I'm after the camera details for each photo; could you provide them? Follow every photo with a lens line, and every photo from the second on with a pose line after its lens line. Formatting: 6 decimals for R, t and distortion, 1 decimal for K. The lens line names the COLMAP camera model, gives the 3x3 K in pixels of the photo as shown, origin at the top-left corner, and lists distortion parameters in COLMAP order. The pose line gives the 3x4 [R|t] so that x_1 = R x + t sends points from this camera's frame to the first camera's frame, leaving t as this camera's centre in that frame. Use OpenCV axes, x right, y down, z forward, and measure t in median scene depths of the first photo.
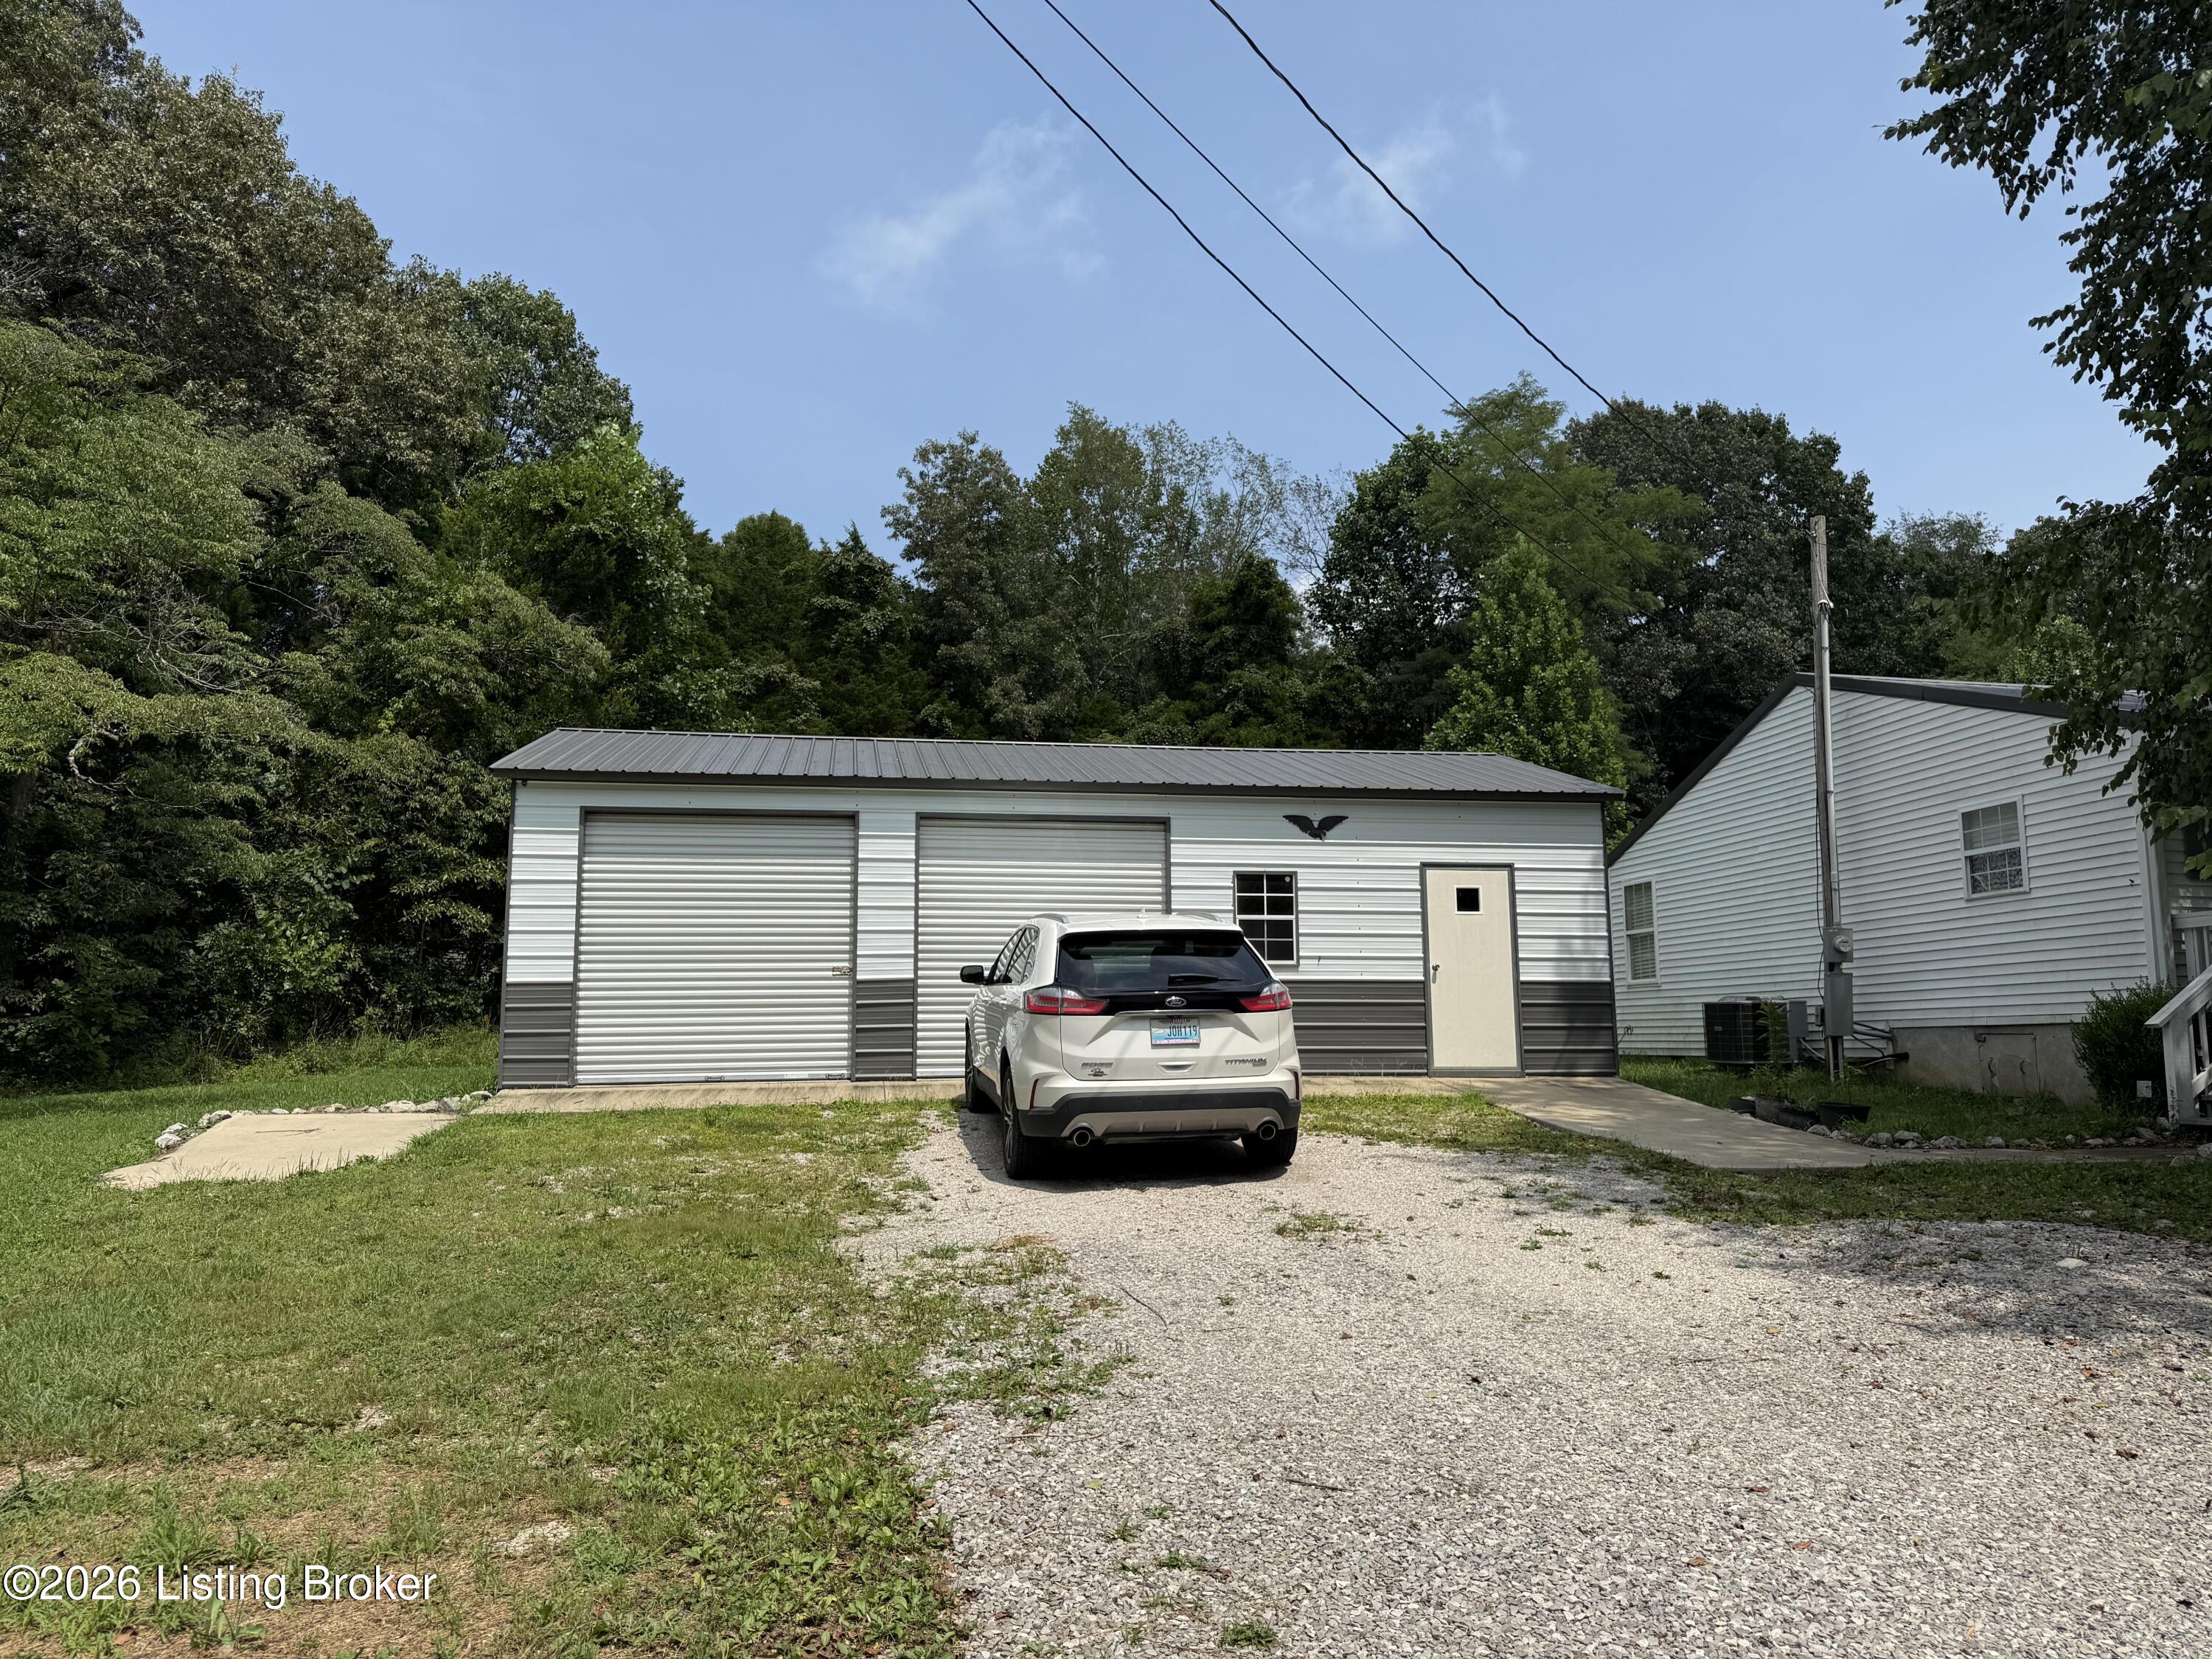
lens RADIAL K [[1571.5, 0, 1094.0], [0, 1571.5, 841.8], [0, 0, 1]] dist [0.011017, -0.011581]
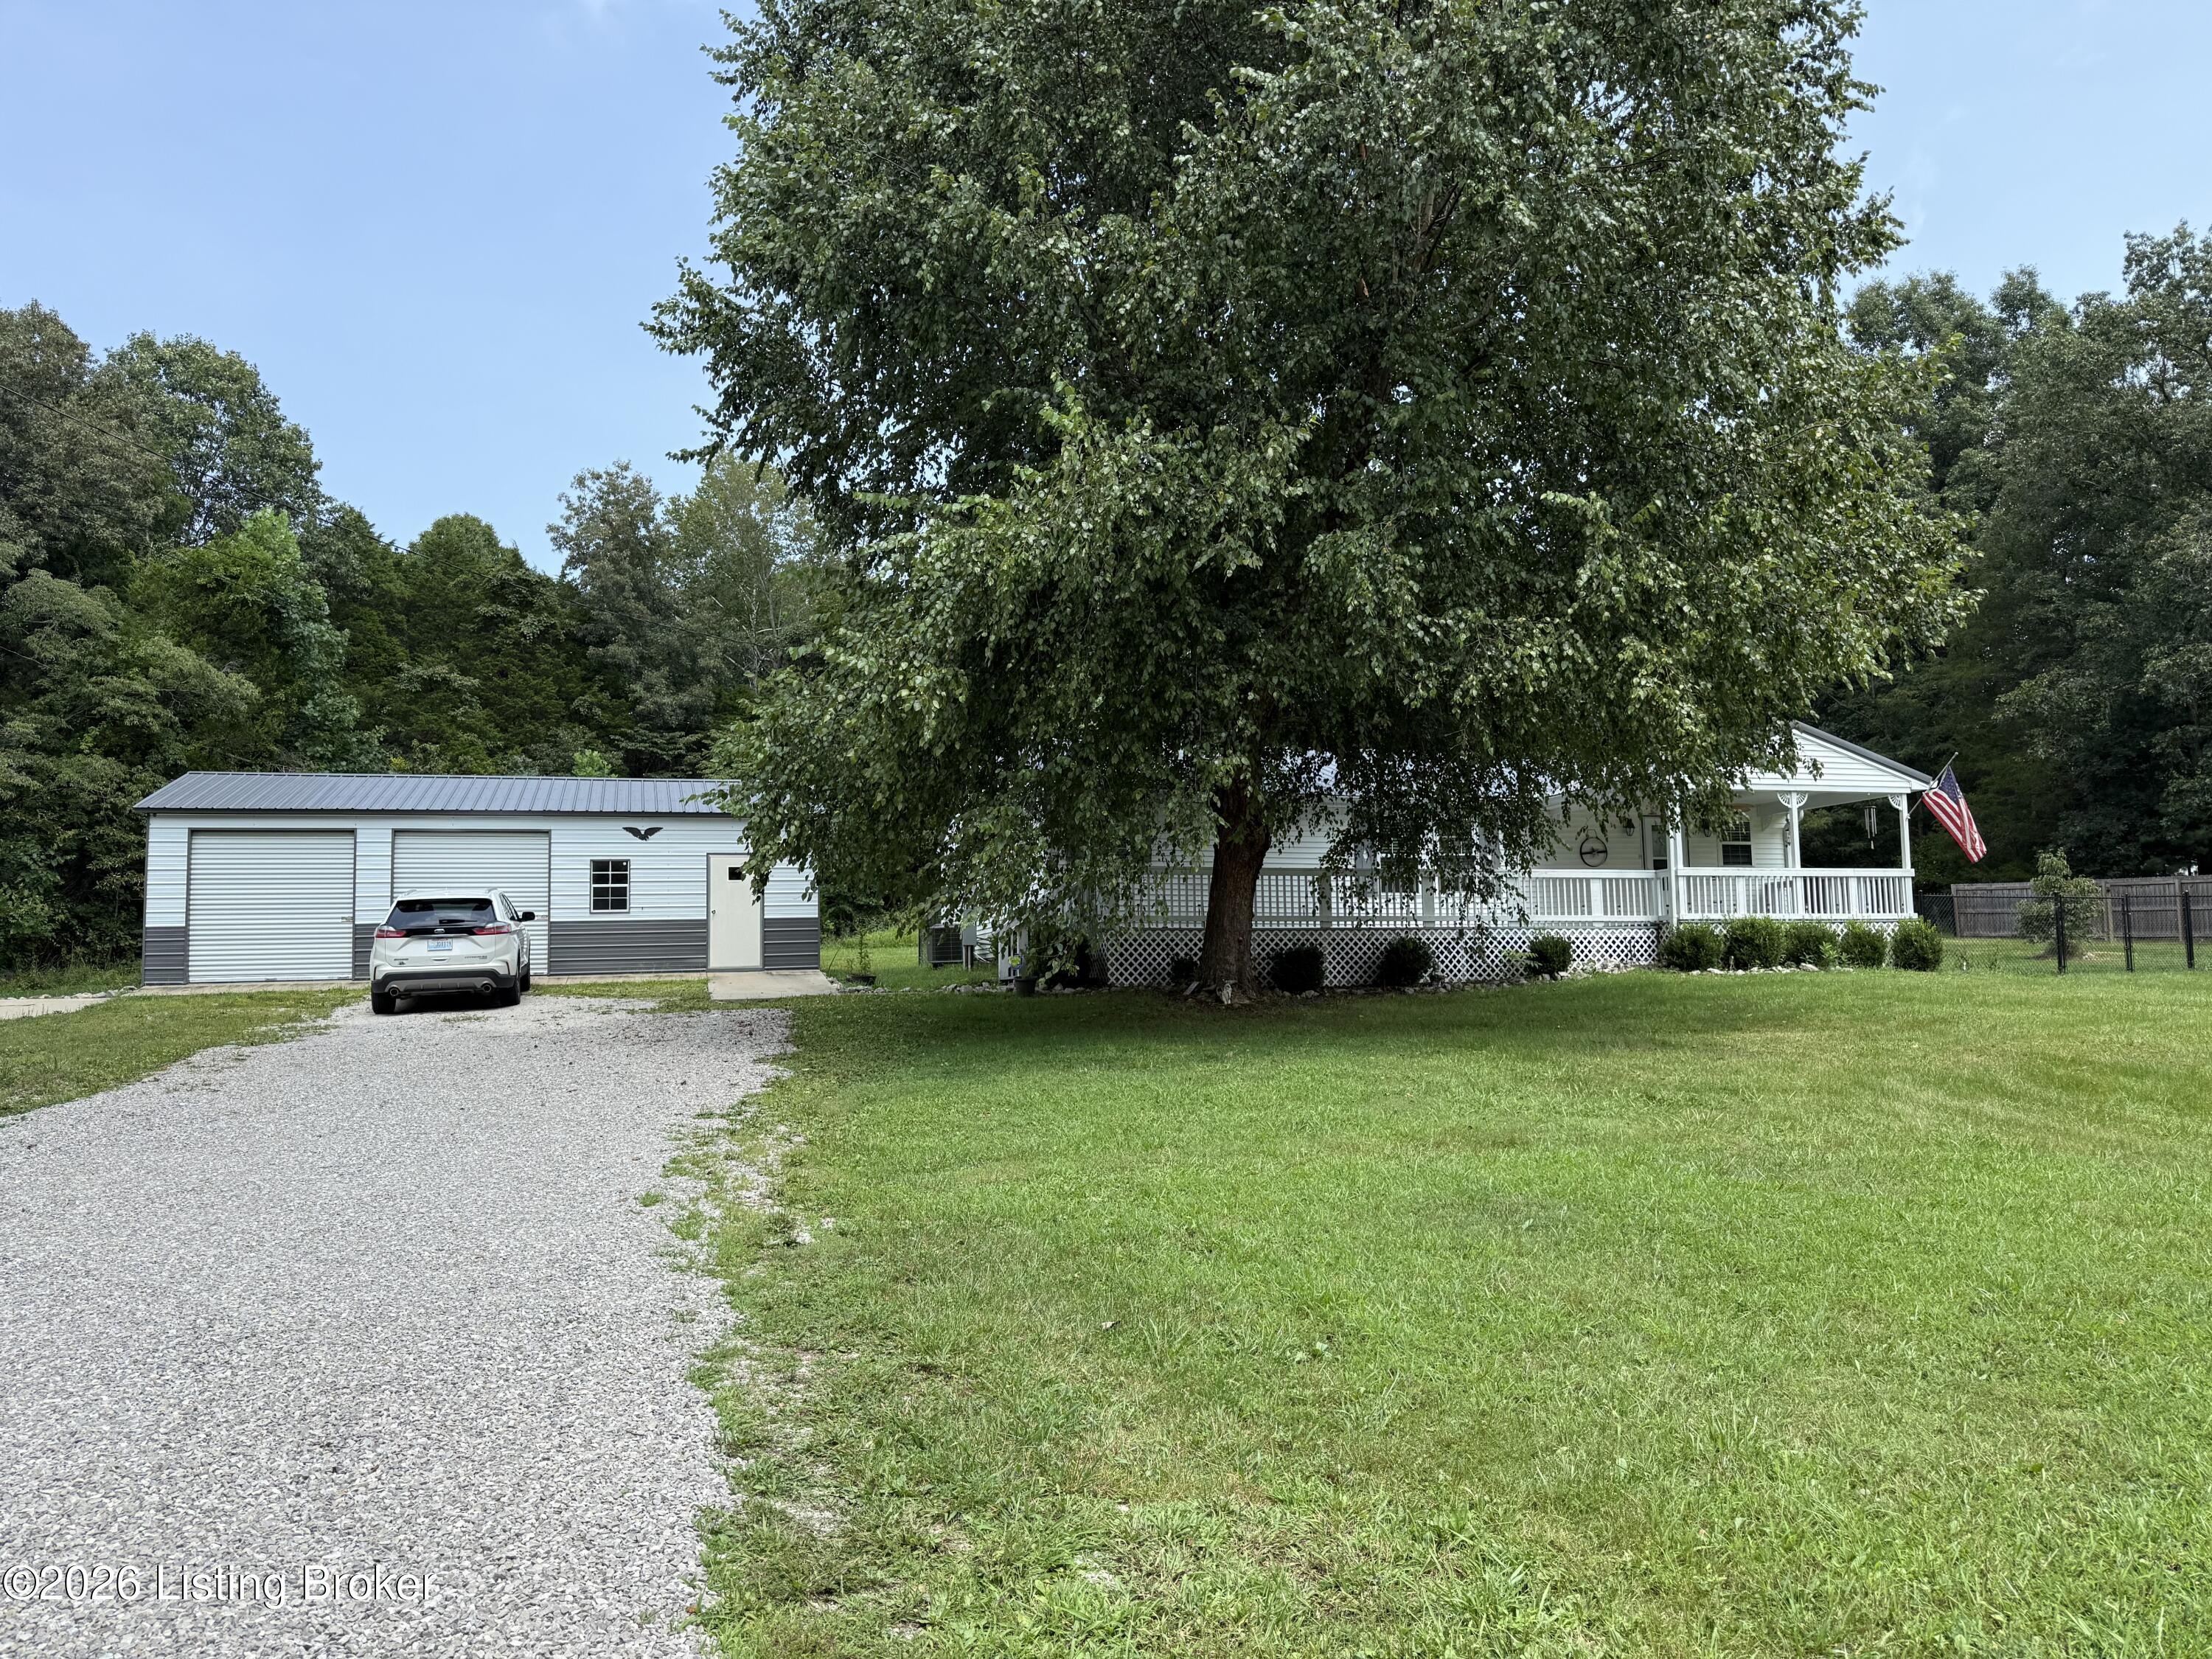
lens RADIAL K [[1571.5, 0, 1094.0], [0, 1571.5, 841.8], [0, 0, 1]] dist [0.011017, -0.011581]
pose [[0.991858, -0.006551, 0.127178, 0.266028], [0.001515, 0.999212, 0.039653, -0.043765], [-0.127338, -0.039137, 0.991087, -0.516469]]
